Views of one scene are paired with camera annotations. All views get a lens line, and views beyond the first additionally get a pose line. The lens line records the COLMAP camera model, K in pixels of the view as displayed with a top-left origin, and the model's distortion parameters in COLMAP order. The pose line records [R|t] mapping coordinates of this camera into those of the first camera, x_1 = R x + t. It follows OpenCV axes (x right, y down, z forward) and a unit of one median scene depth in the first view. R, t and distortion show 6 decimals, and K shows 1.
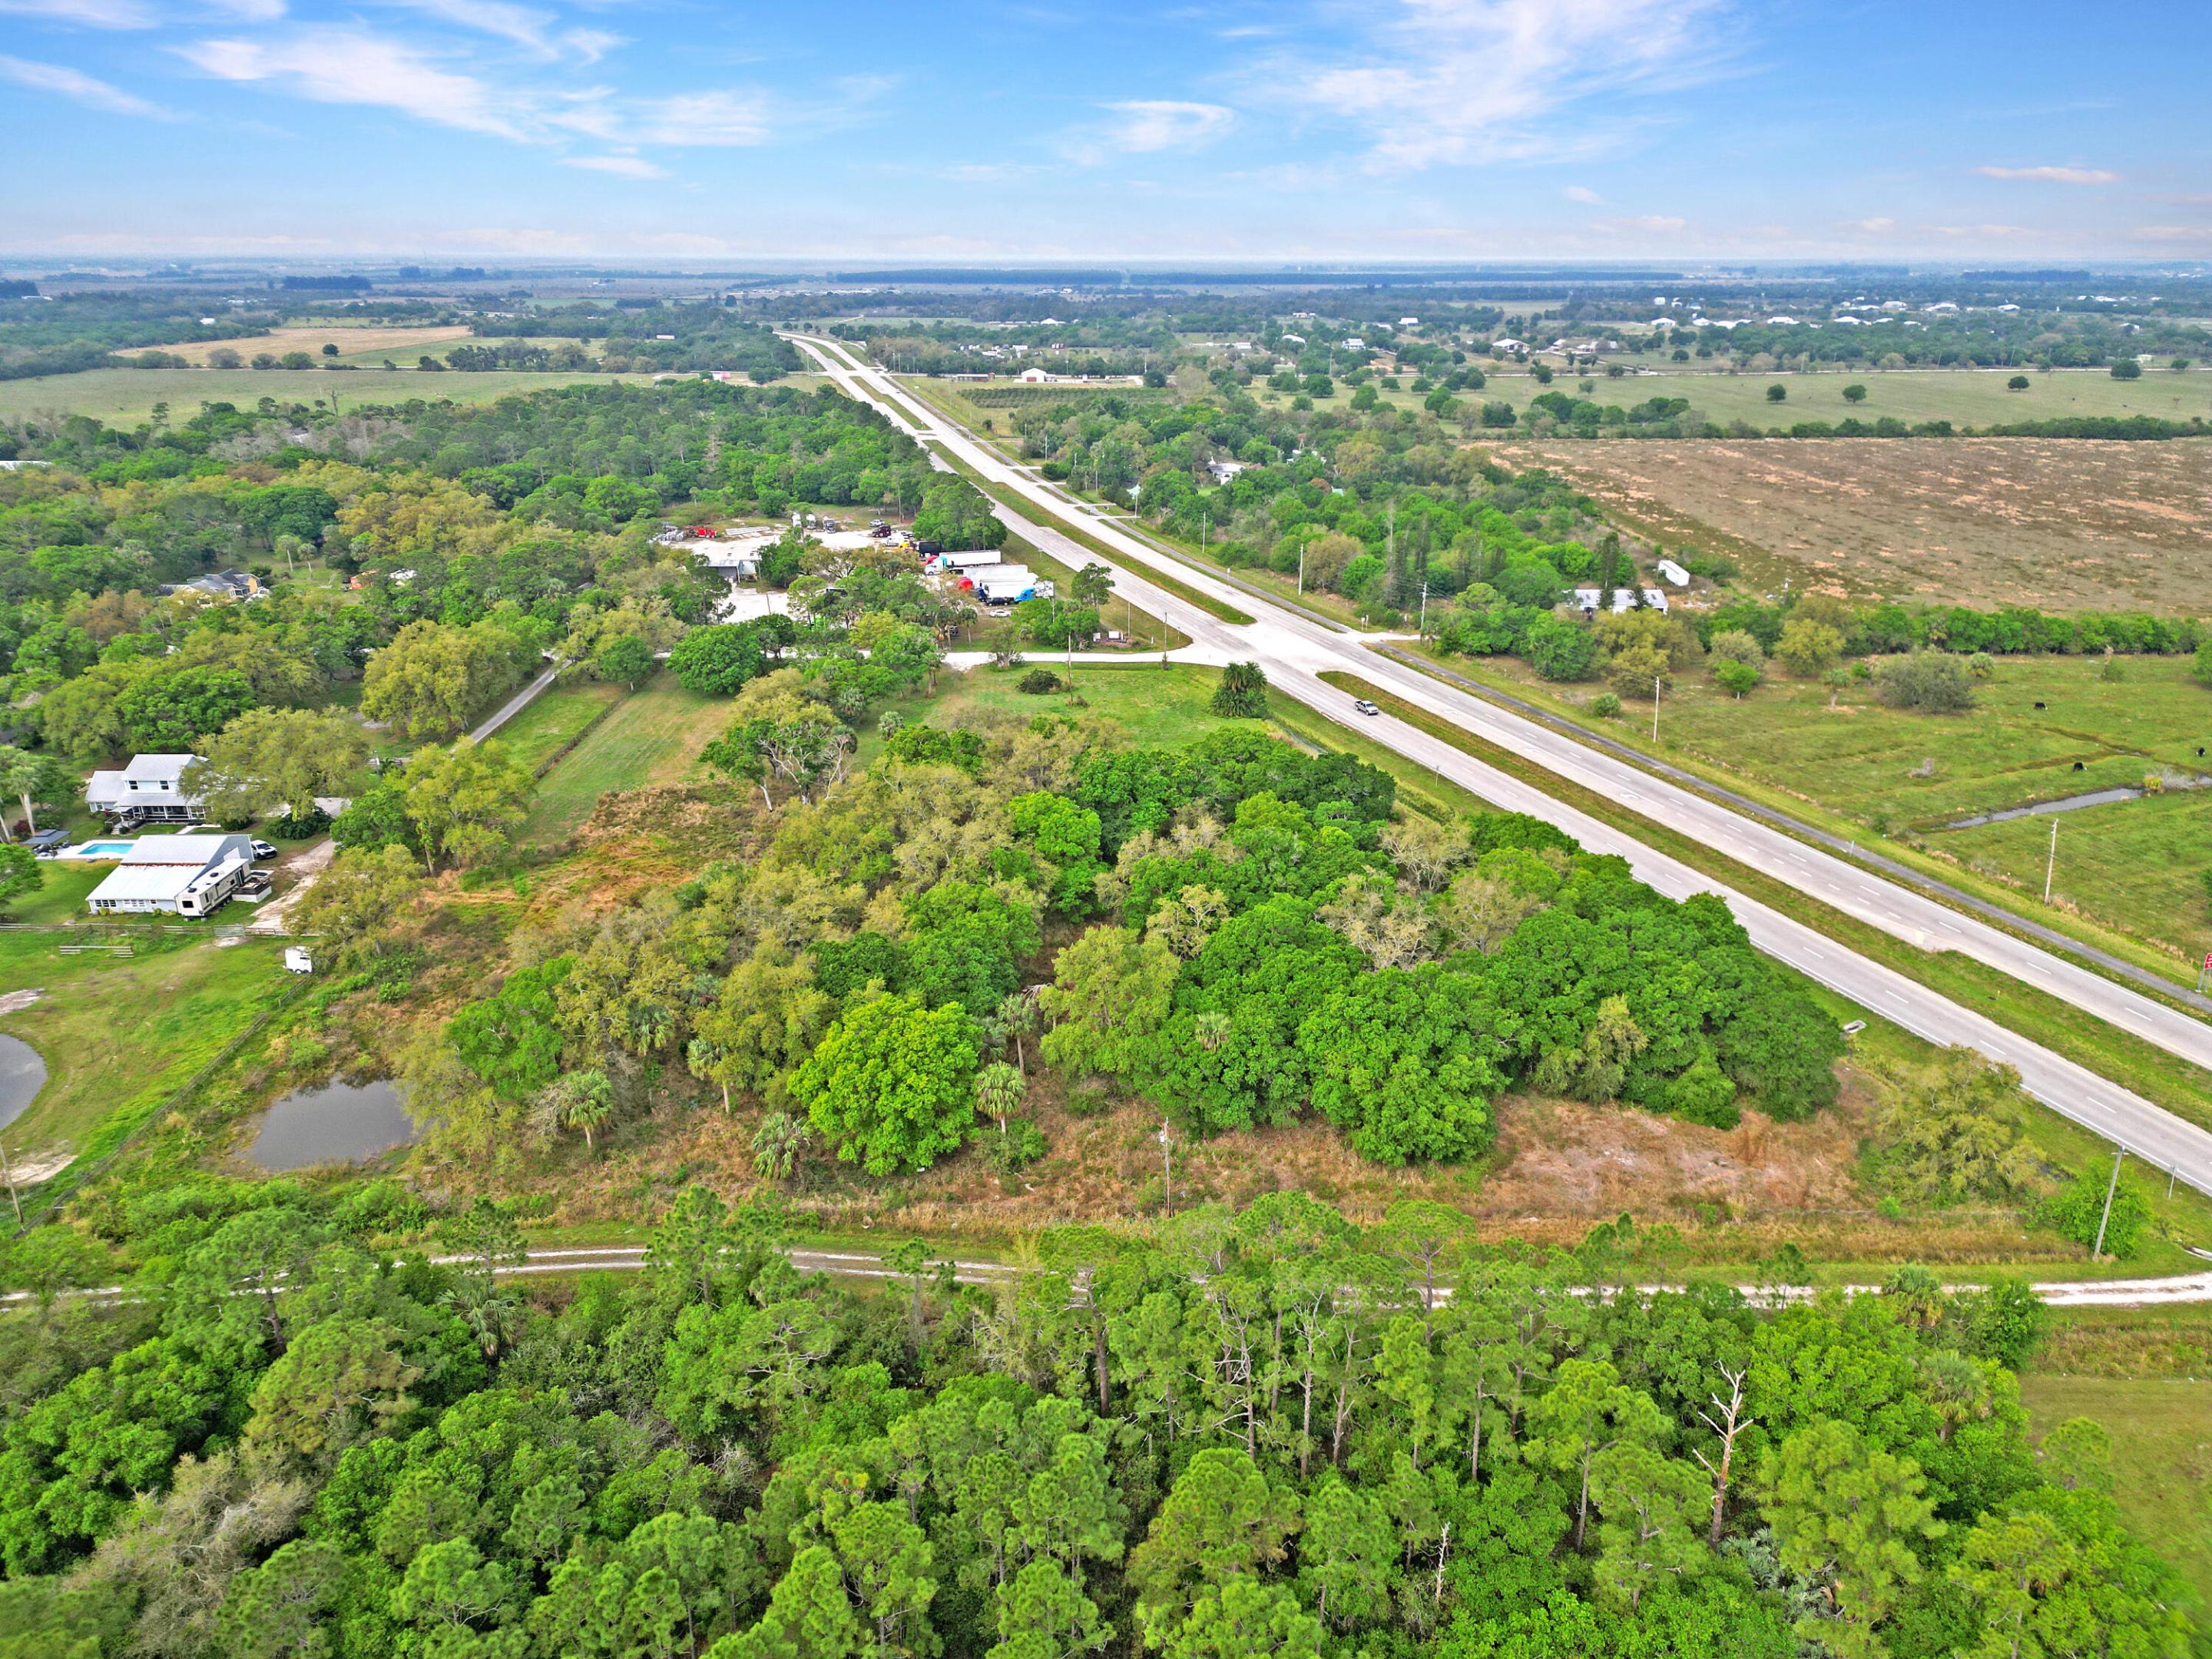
lens RADIAL K [[1539.9, 0, 1112.7], [0, 1539.9, 839.4], [0, 0, 1]] dist [0.078350, -0.079274]
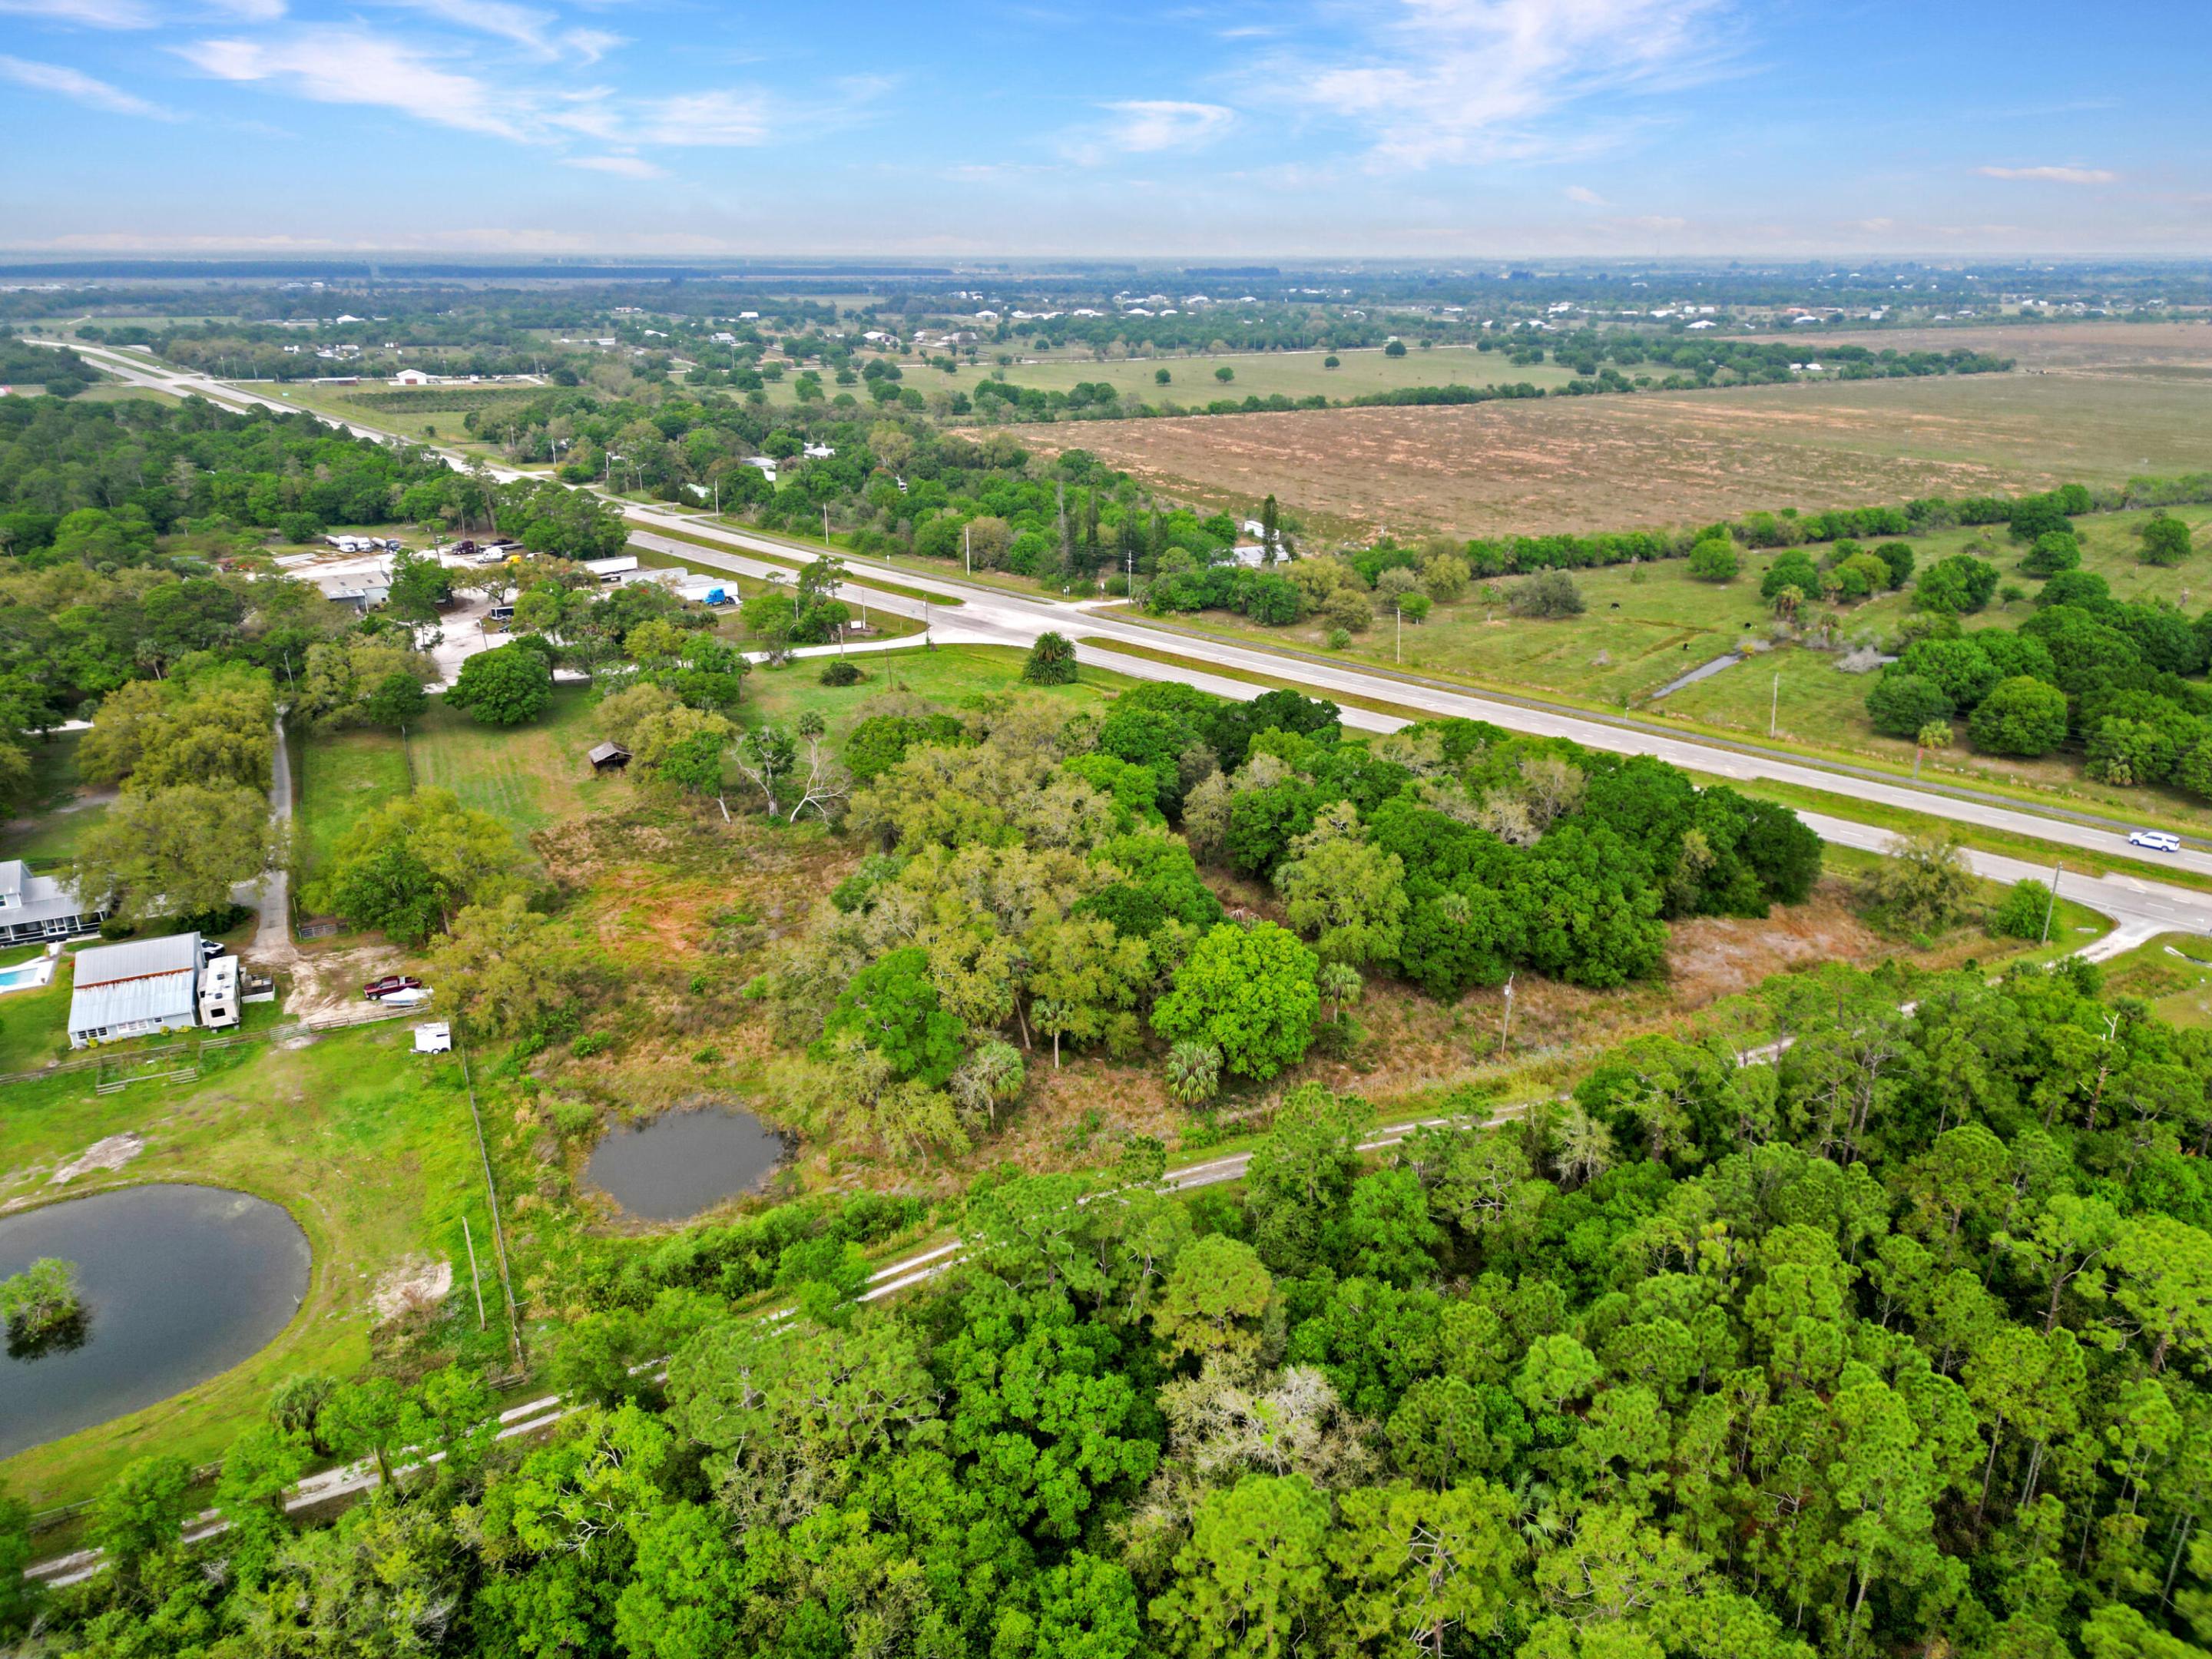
lens RADIAL K [[1539.9, 0, 1112.7], [0, 1539.9, 839.4], [0, 0, 1]] dist [0.078350, -0.079274]
pose [[0.901317, -0.154298, 0.404746, -0.290794], [0.153027, 0.987576, 0.035716, -0.004665], [-0.405229, 0.029745, 0.913731, 0.012071]]
